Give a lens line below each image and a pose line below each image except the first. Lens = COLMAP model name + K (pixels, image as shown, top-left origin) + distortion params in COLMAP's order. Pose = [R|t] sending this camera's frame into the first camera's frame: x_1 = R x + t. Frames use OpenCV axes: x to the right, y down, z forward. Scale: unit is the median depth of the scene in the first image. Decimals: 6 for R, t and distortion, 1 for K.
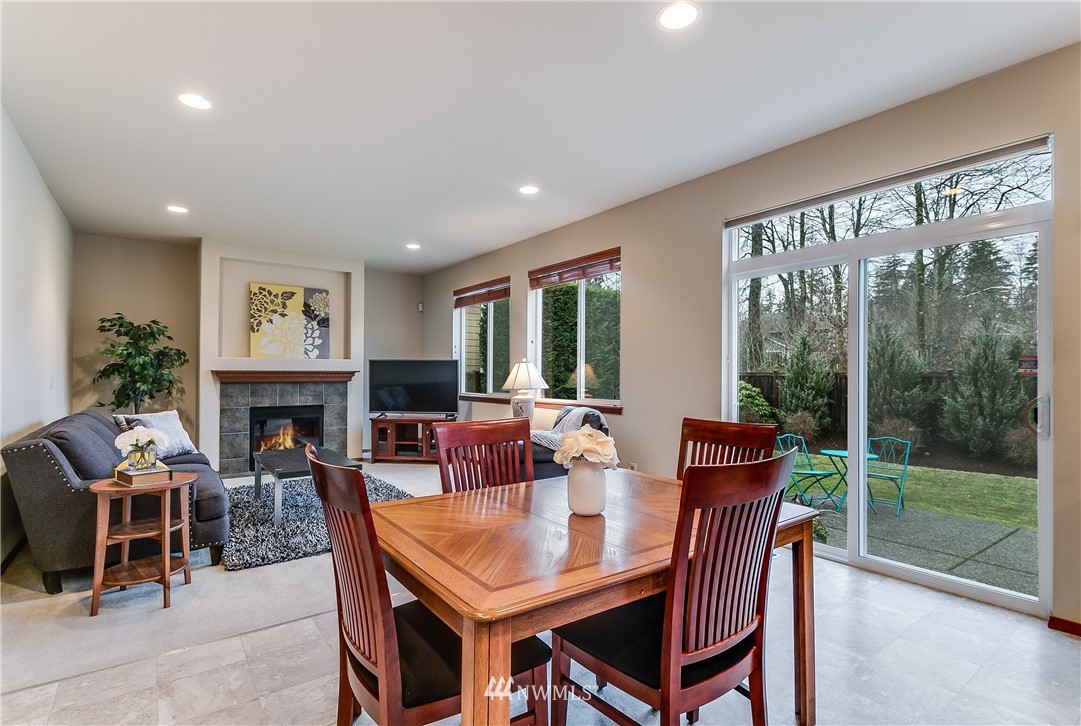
lens RADIAL K [[519.7, 0, 539.5], [0, 519.7, 368.0], [0, 0, 1]] dist [0.001648, -0.000411]
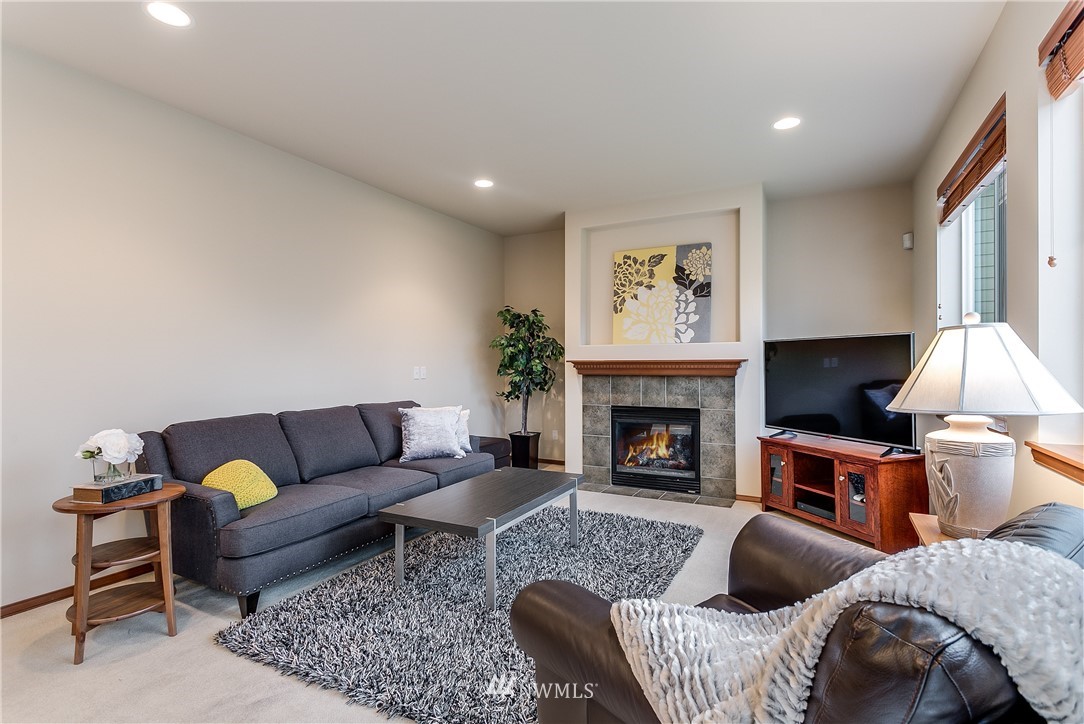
lens RADIAL K [[521.1, 0, 538.8], [0, 521.1, 359.4], [0, 0, 1]] dist [0.001648, -0.000411]
pose [[0.427463, -0.010339, -0.903974, 0.123645], [0.014729, 0.999882, -0.004472, 0.004841], [0.903913, -0.011403, 0.427565, 0.526480]]
